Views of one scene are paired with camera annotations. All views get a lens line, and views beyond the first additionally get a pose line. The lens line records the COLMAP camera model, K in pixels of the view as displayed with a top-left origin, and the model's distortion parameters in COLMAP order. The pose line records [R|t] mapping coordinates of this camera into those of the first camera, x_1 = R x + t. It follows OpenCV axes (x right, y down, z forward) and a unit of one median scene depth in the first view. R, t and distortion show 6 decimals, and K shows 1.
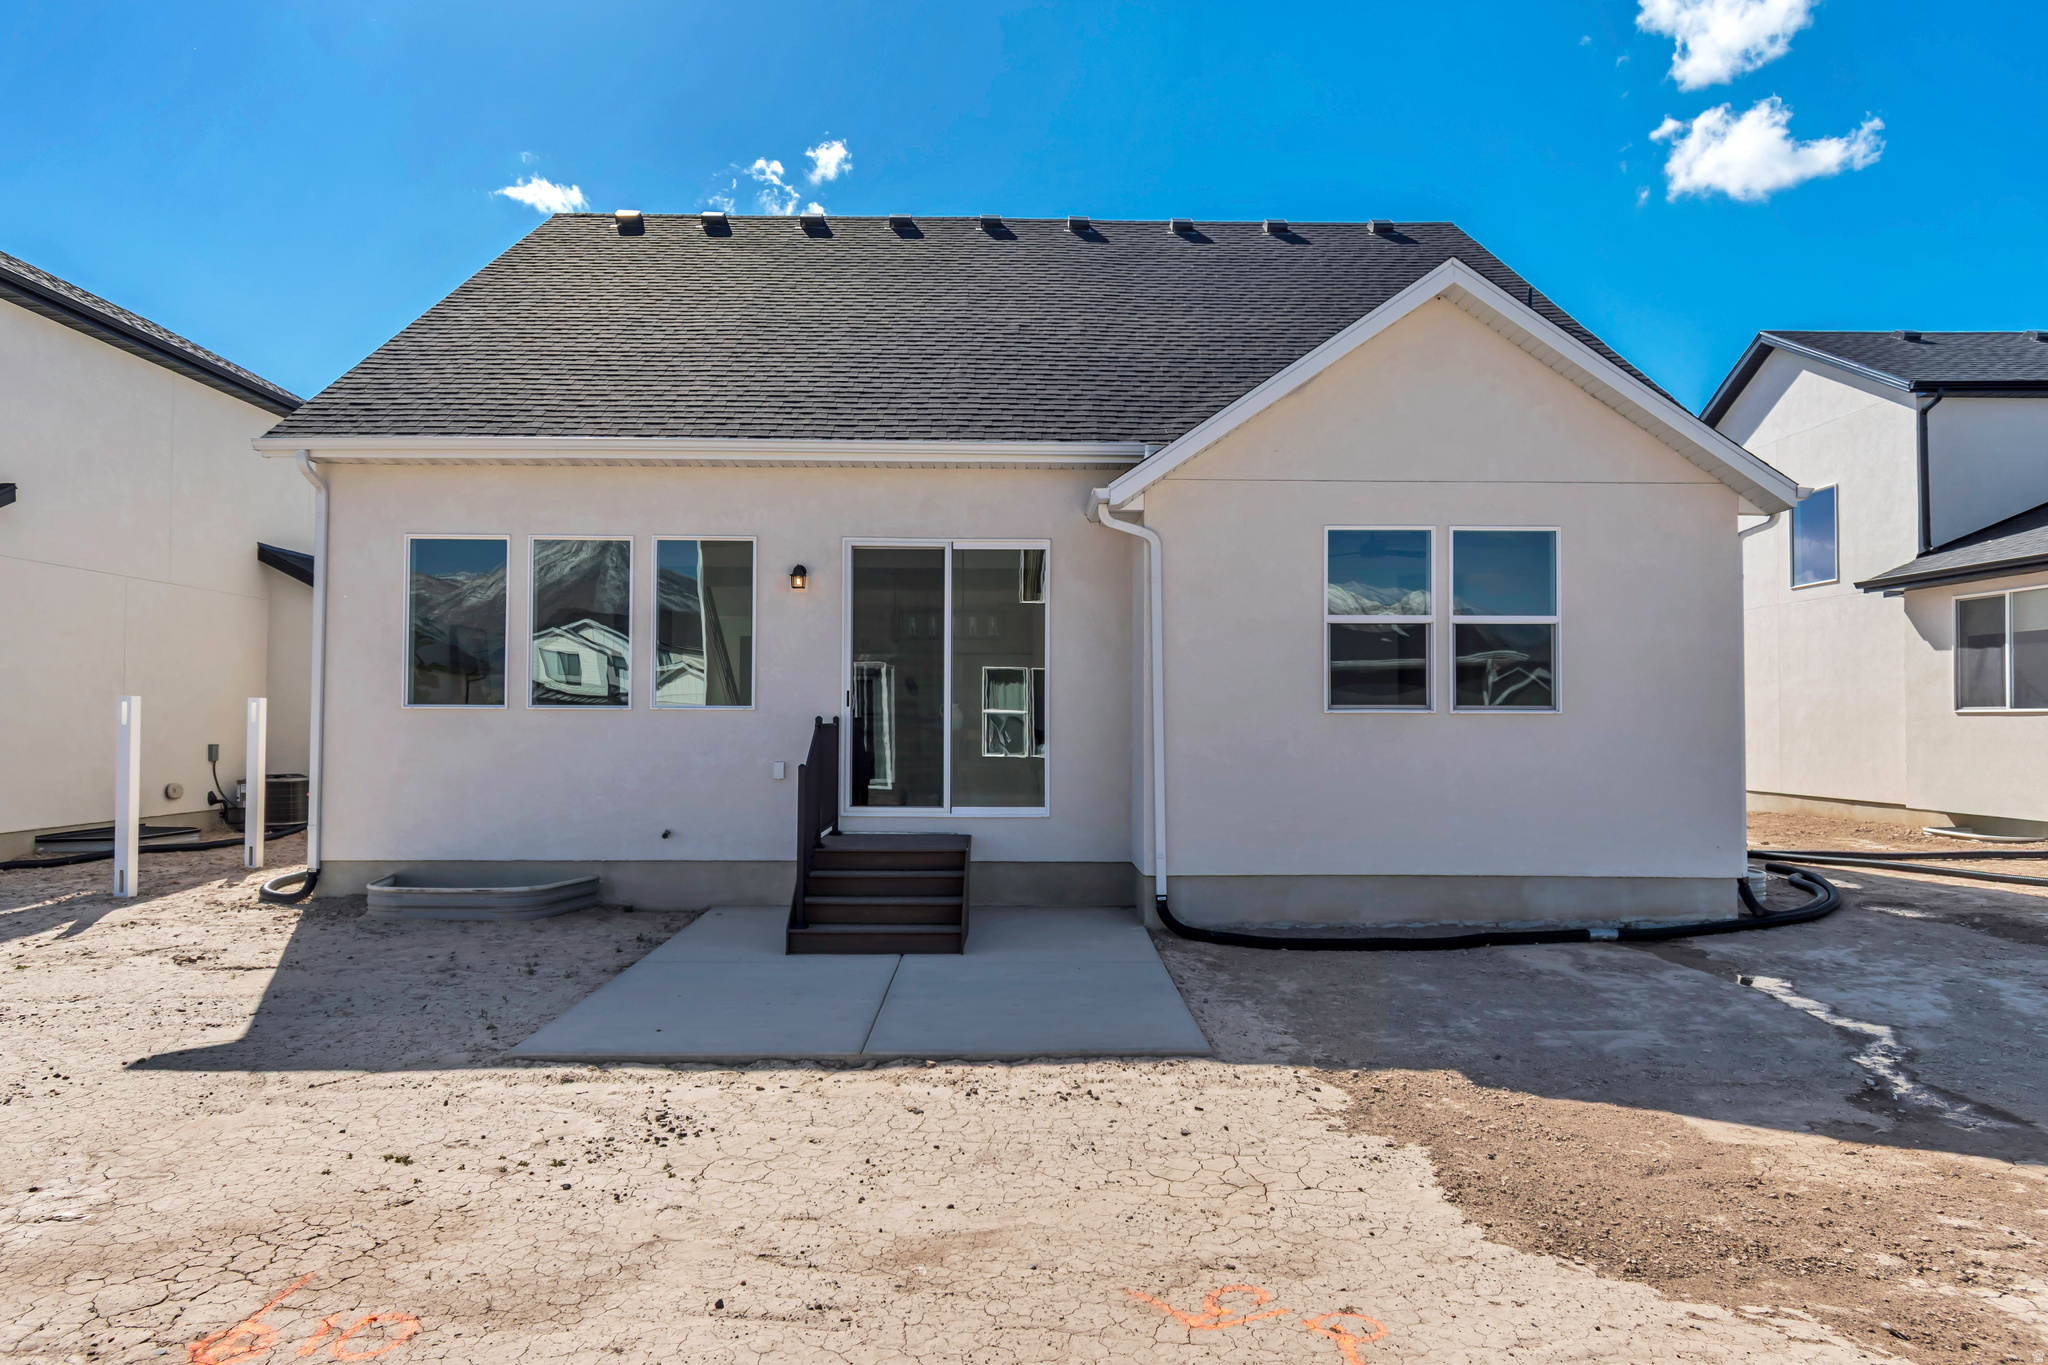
lens RADIAL K [[1284.1, 0, 1022.5], [0, 1284.1, 692.8], [0, 0, 1]] dist [0.002353, 0.003589]
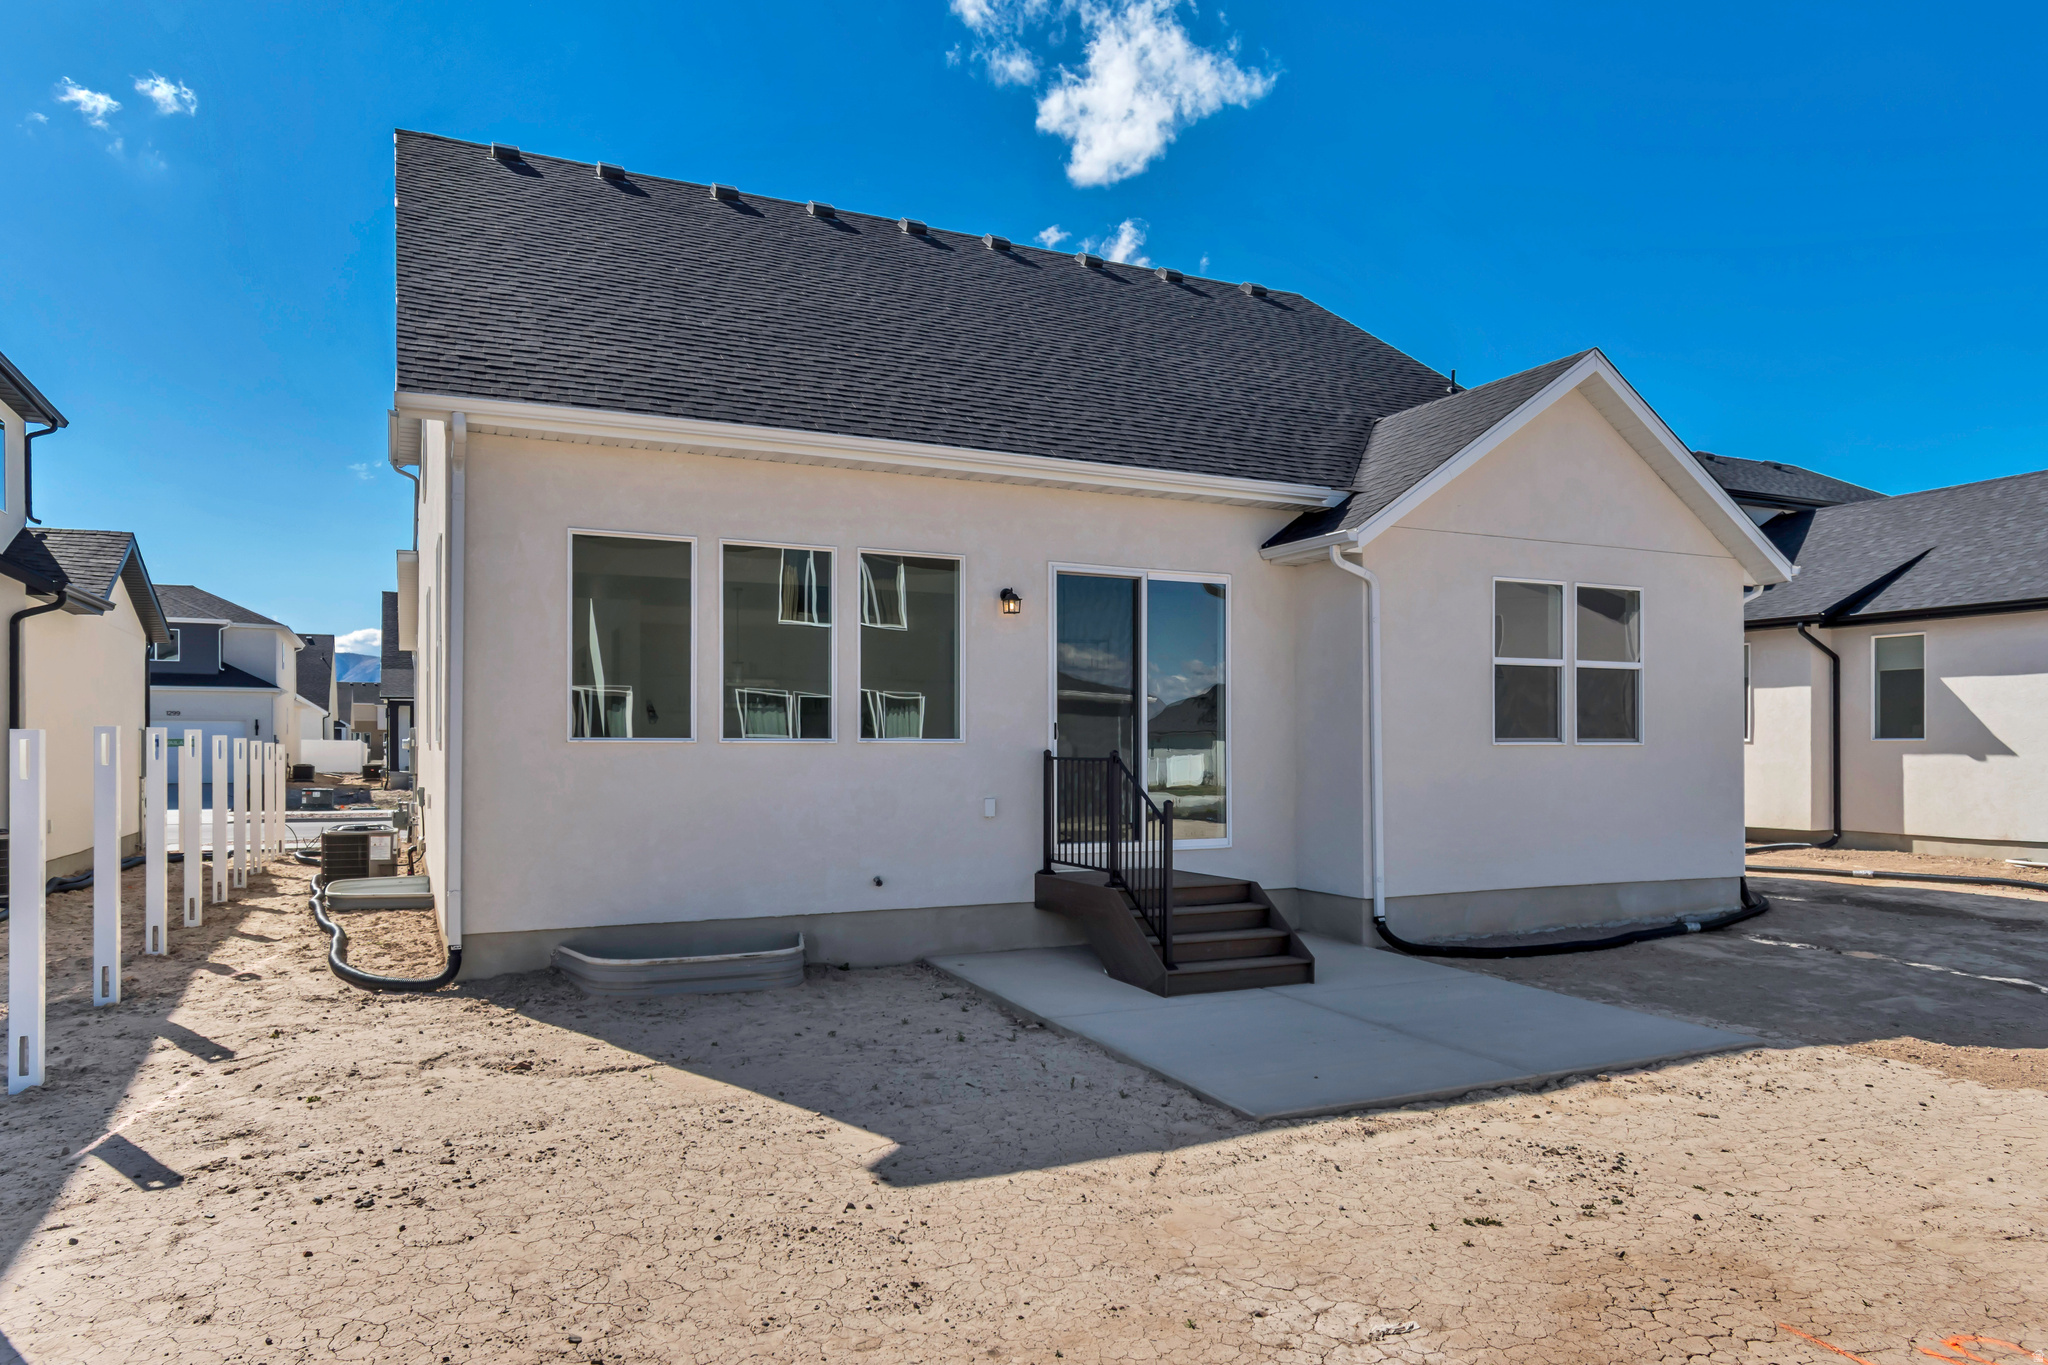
lens RADIAL K [[1304.2, 0, 1031.7], [0, 1304.2, 741.3], [0, 0, 1]] dist [0.004856, 0.001183]
pose [[0.910307, -0.001664, 0.413930, -0.605621], [-0.005174, 0.999868, 0.015397, -0.002773], [-0.413901, -0.016158, 0.910178, 0.135504]]
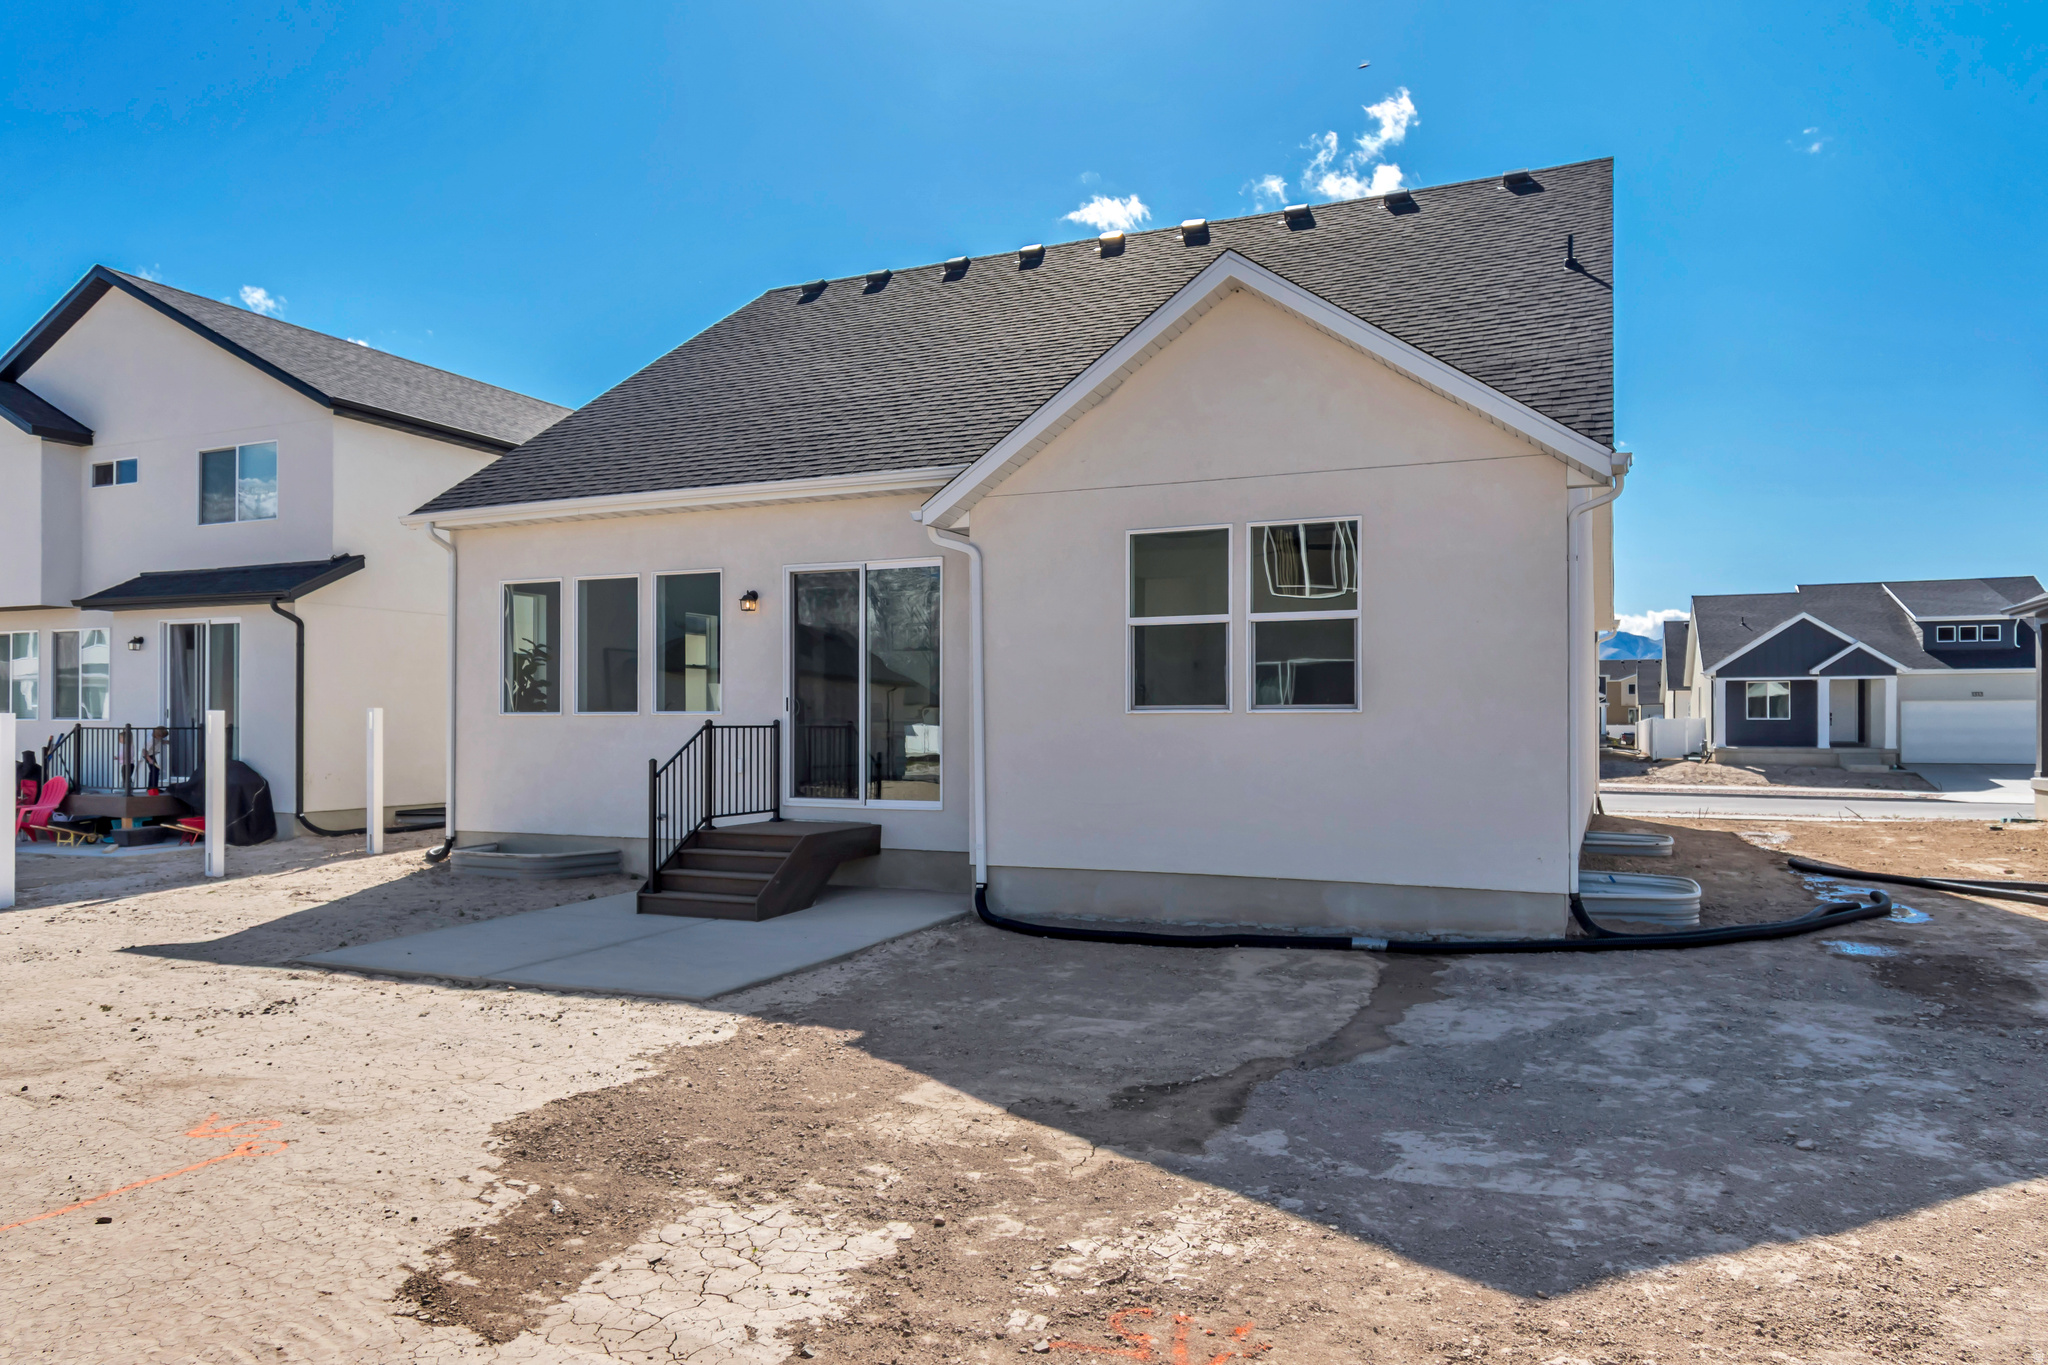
lens RADIAL K [[1304.2, 0, 1031.7], [0, 1304.2, 741.3], [0, 0, 1]] dist [0.004856, 0.001183]
pose [[0.910421, 0.000522, -0.413684, 0.603791], [0.013735, 0.999410, 0.031489, 0.003994], [0.413456, -0.034350, 0.909876, 0.020234]]
